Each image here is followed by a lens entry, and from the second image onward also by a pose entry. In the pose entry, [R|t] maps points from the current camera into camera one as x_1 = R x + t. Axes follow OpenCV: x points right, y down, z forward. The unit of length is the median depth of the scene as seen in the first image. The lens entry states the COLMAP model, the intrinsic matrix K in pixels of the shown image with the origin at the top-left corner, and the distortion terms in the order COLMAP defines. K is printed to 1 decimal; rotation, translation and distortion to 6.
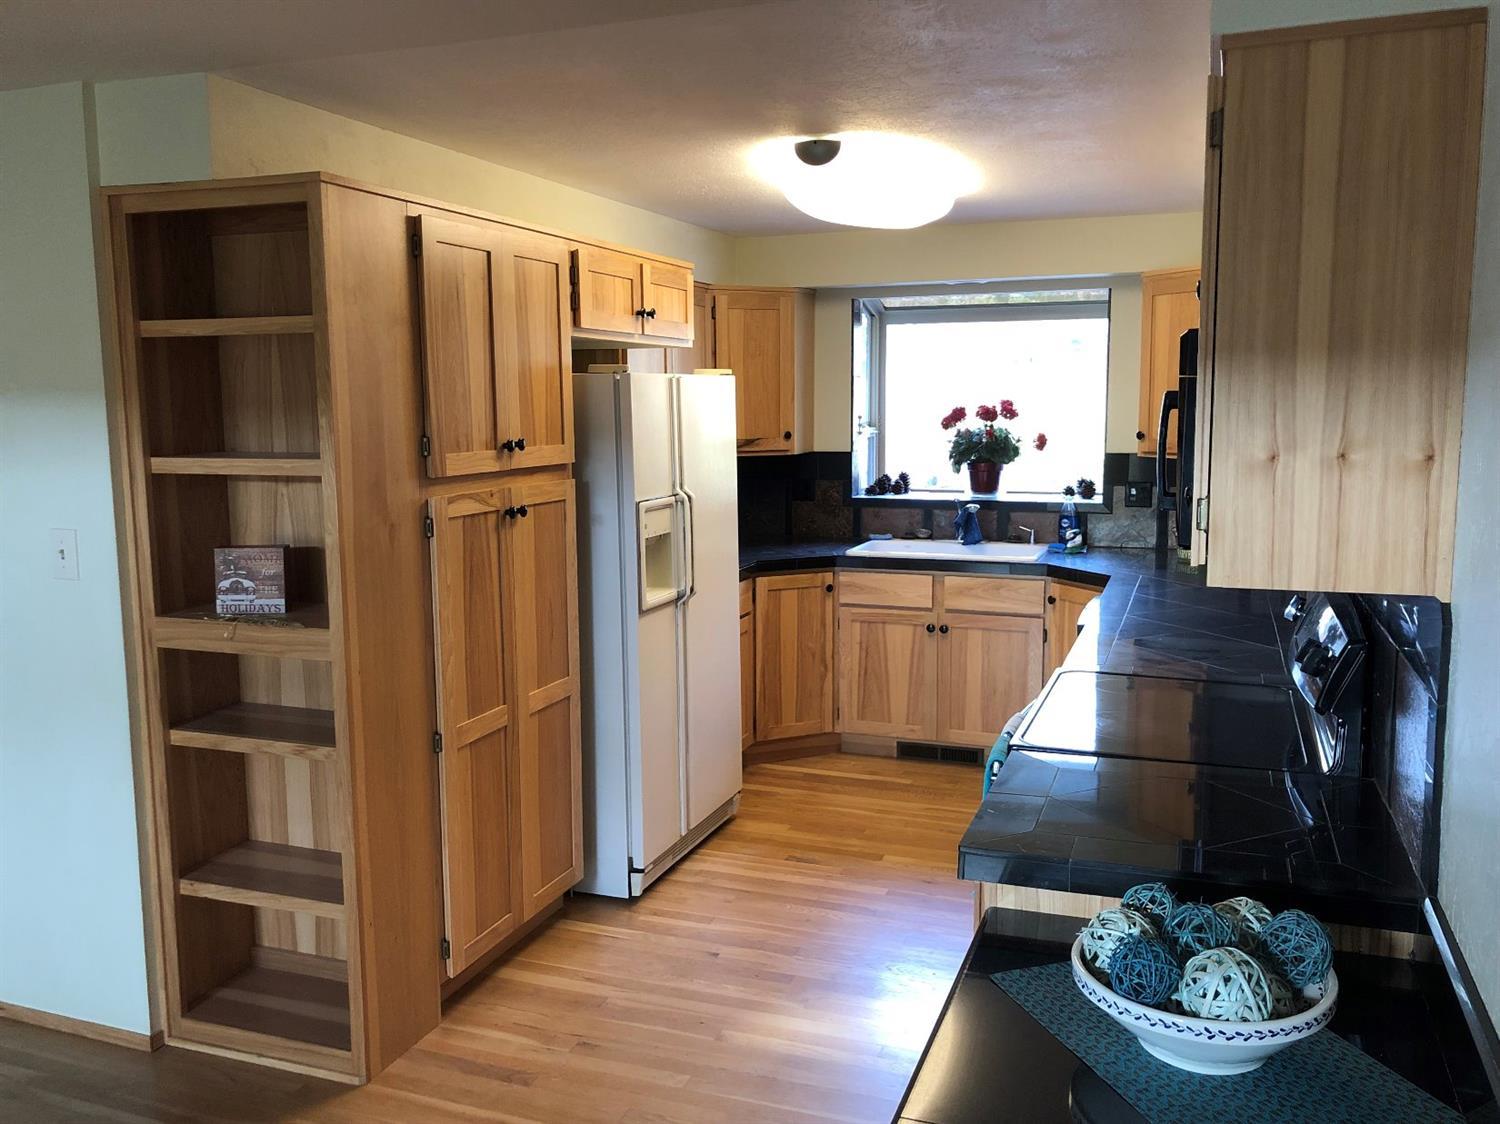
lens RADIAL K [[1224.2, 0, 750.0], [0, 1224.2, 562.0], [0, 0, 1]] dist [0.117280, -0.003315]
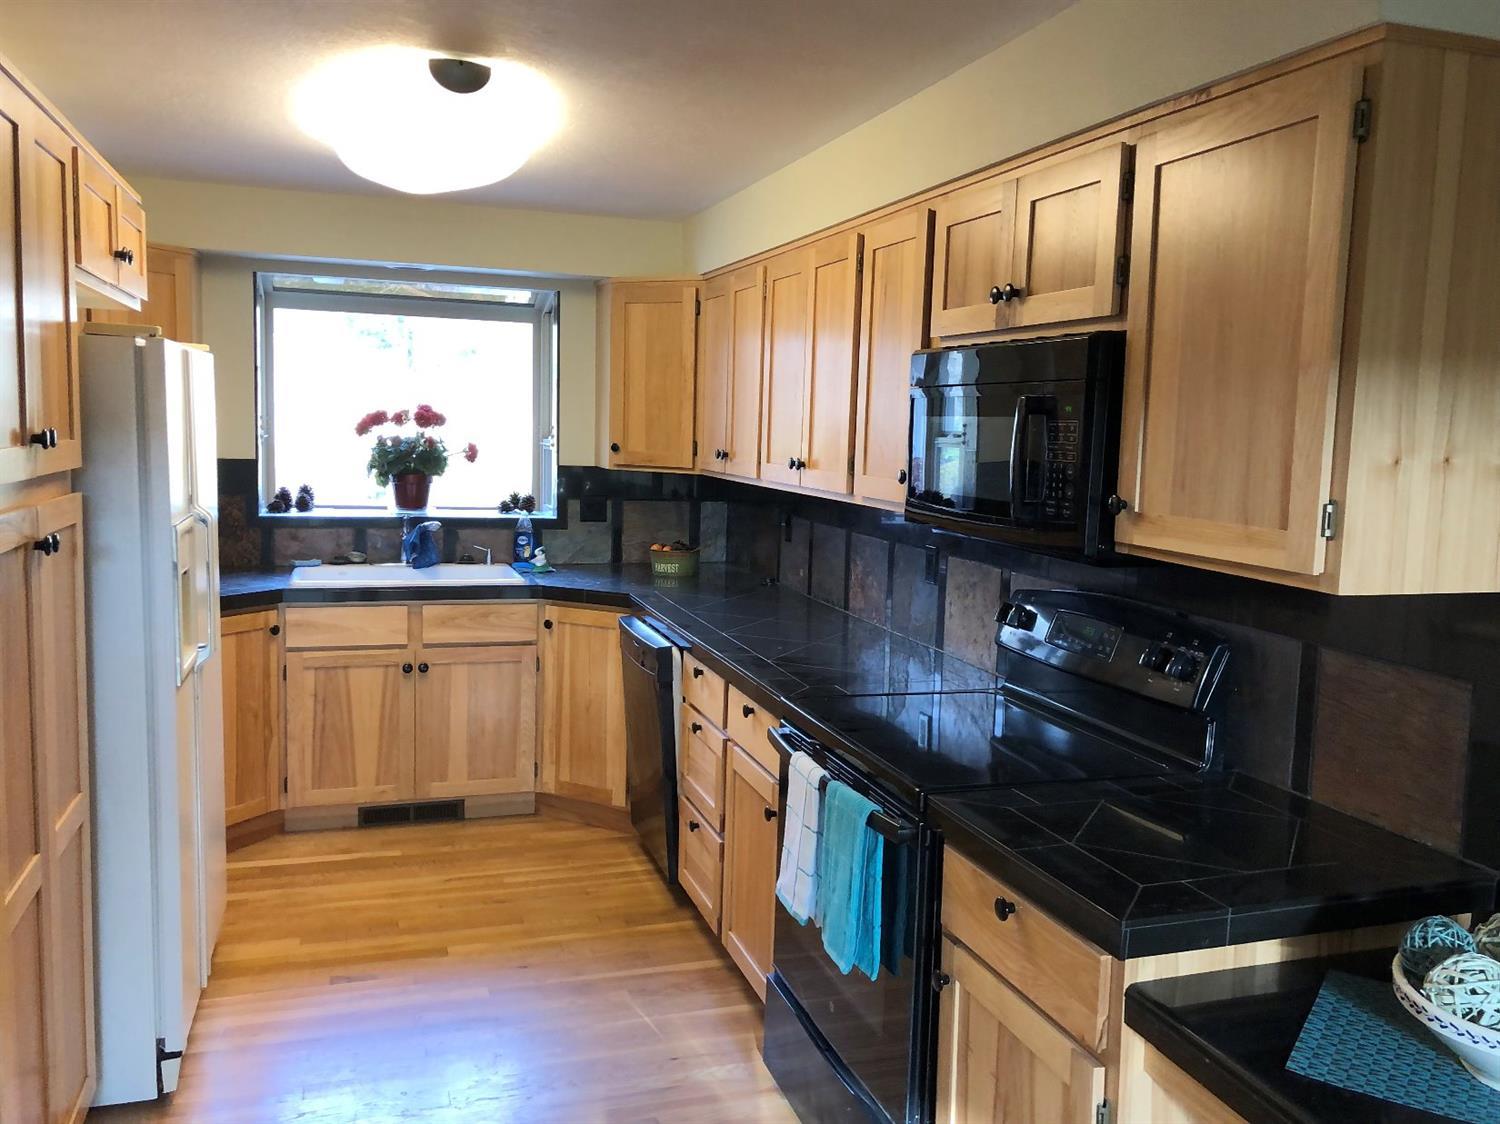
lens RADIAL K [[1231.8, 0, 750.0], [0, 1231.8, 562.0], [0, 0, 1]] dist [0.023245, -0.009613]
pose [[0.776645, -0.039124, 0.628723, -0.198116], [0.047971, 0.998845, 0.002898, -0.010183], [-0.628110, 0.027910, 0.777624, 0.181420]]
